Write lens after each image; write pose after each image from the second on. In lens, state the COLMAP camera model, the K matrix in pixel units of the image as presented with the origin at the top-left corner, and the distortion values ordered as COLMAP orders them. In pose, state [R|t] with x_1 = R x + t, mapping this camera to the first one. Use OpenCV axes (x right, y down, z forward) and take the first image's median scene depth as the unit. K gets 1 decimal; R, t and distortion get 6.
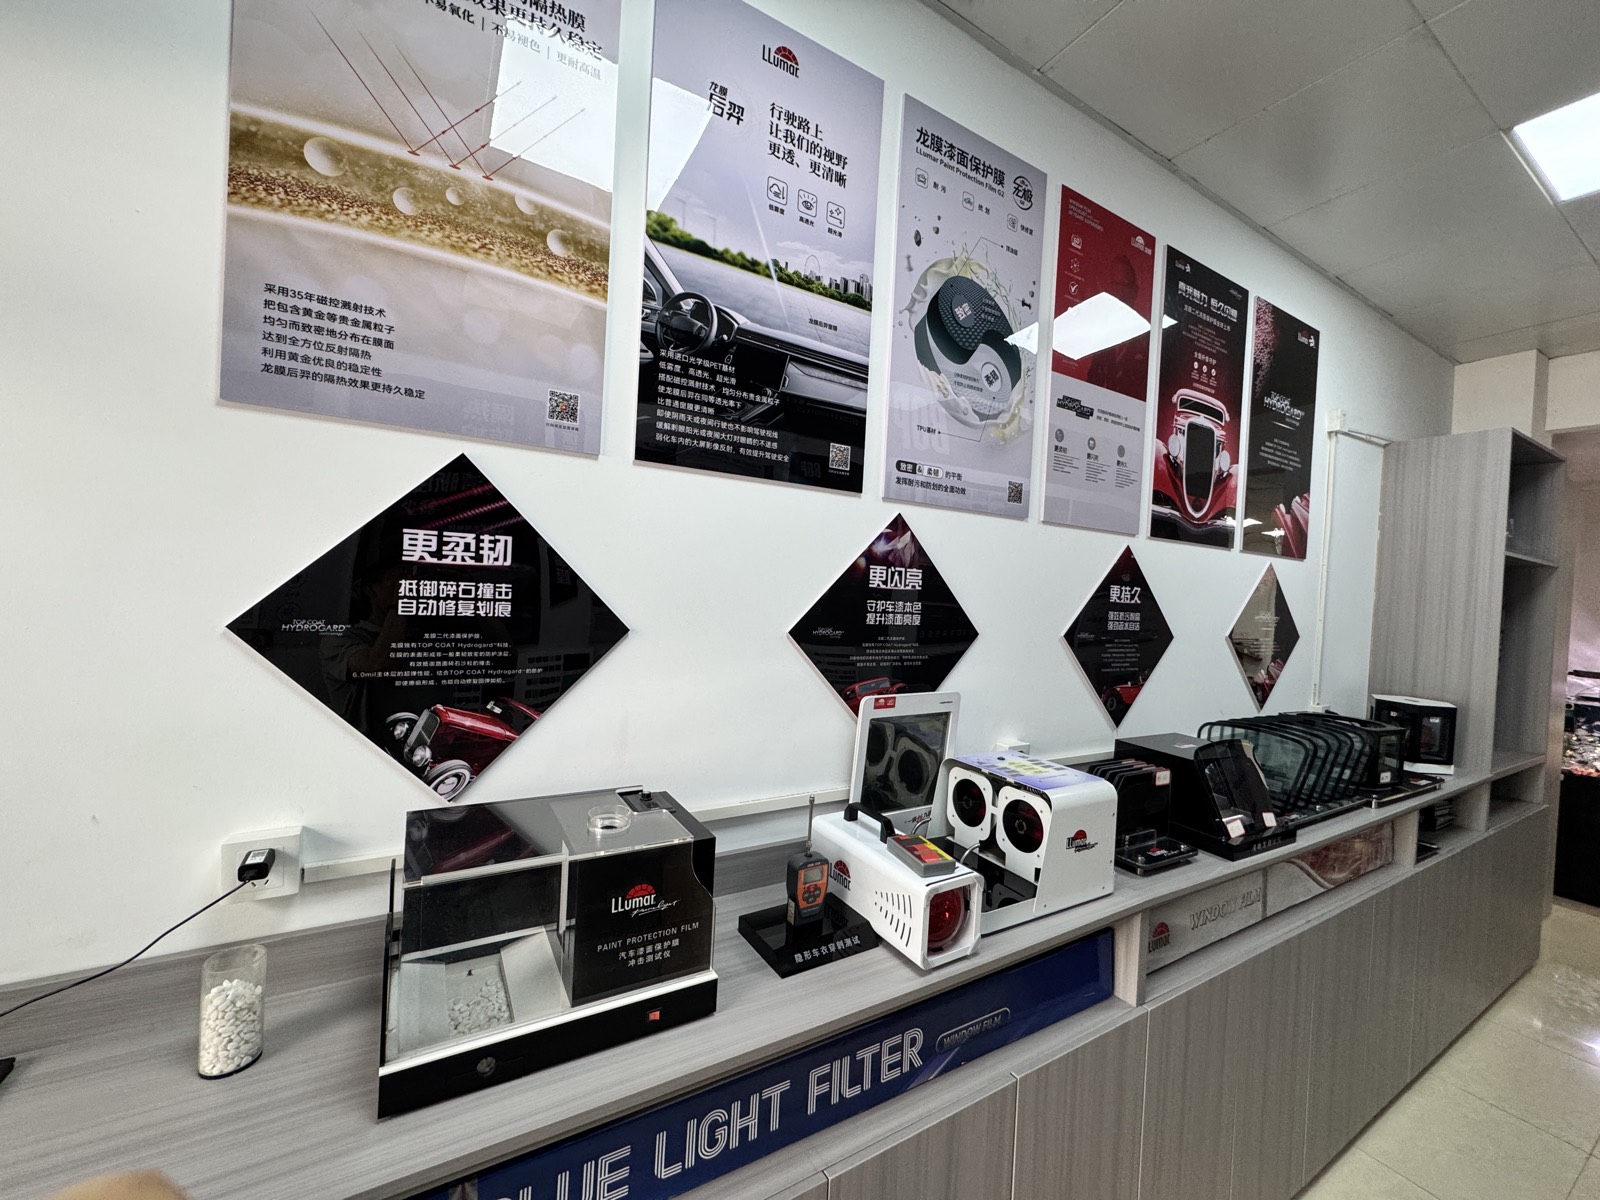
lens RADIAL K [[642.3, 0, 800.1], [0, 642.3, 596.4], [0, 0, 1]] dist [-0.002167, 0.000055]
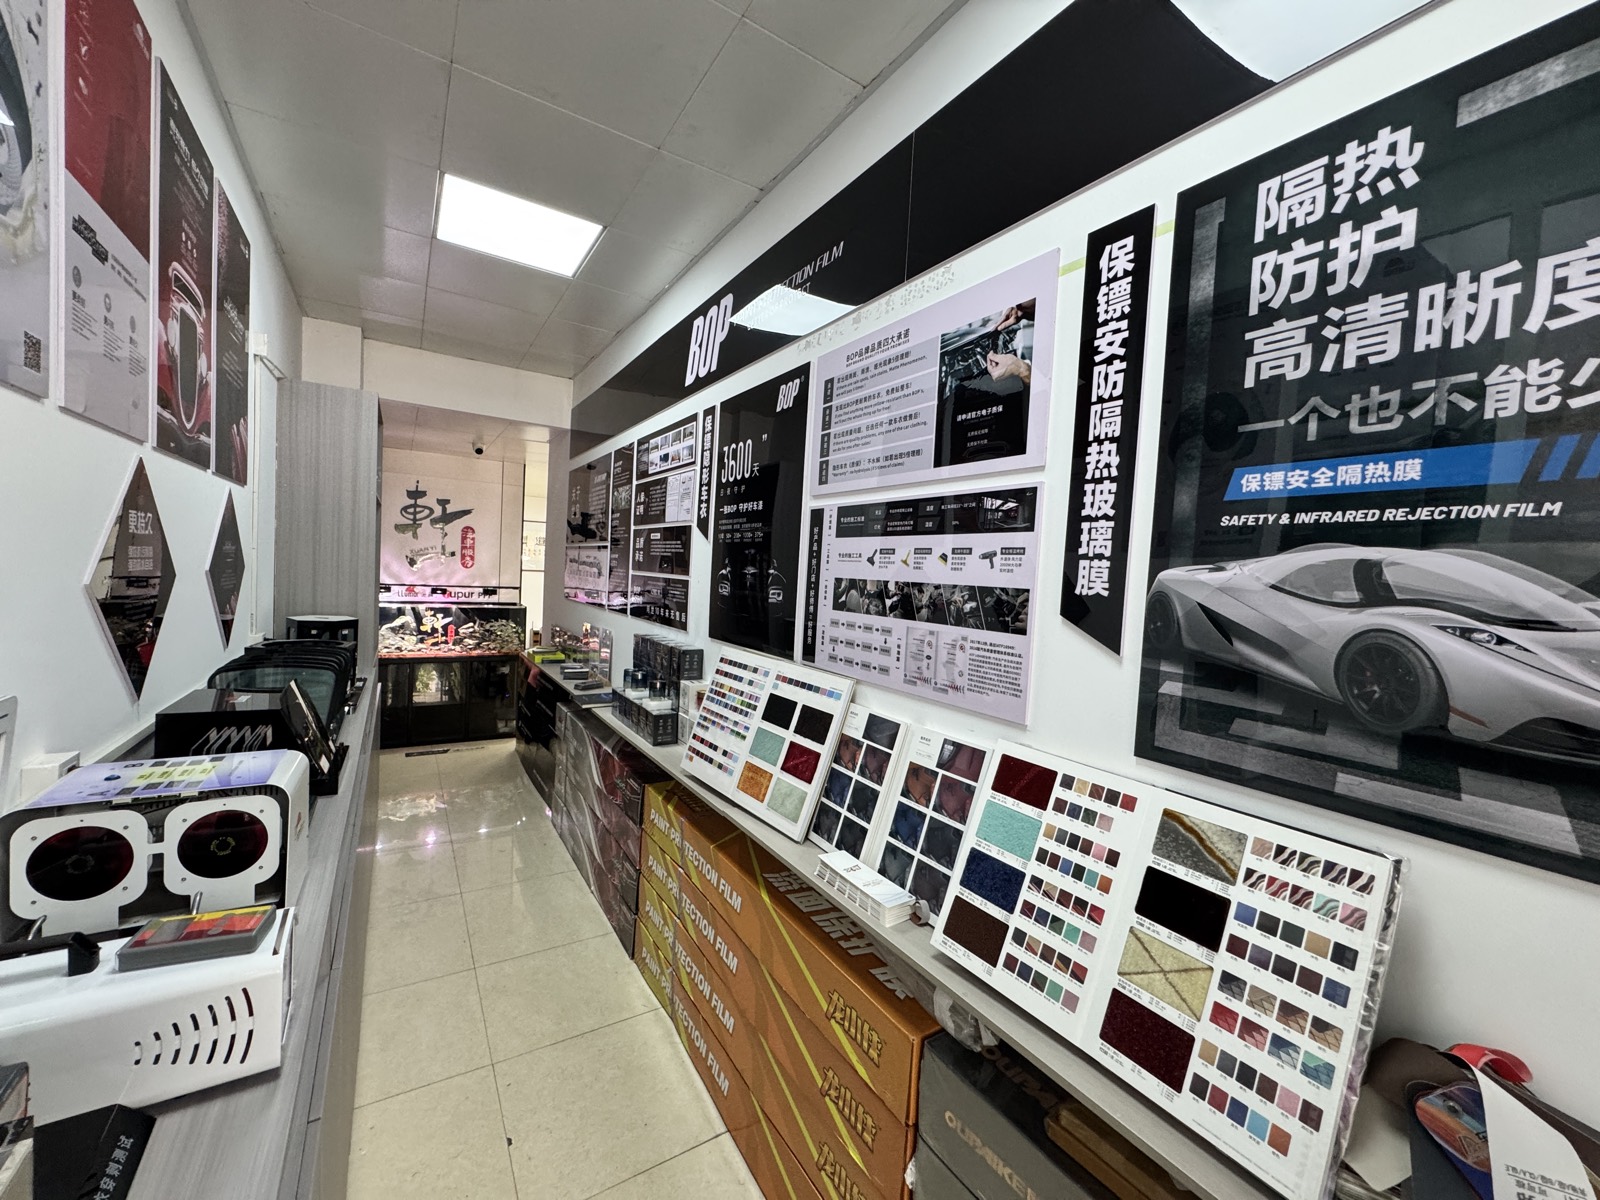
lens RADIAL K [[642.3, 0, 798.2], [0, 642.3, 599.1], [0, 0, 1]] dist [-0.002167, 0.000055]
pose [[-0.015538, -0.096279, 0.995233, -0.255701], [-0.035399, 0.994782, 0.095683, -0.012869], [-0.999252, -0.033743, -0.018865, 0.246044]]
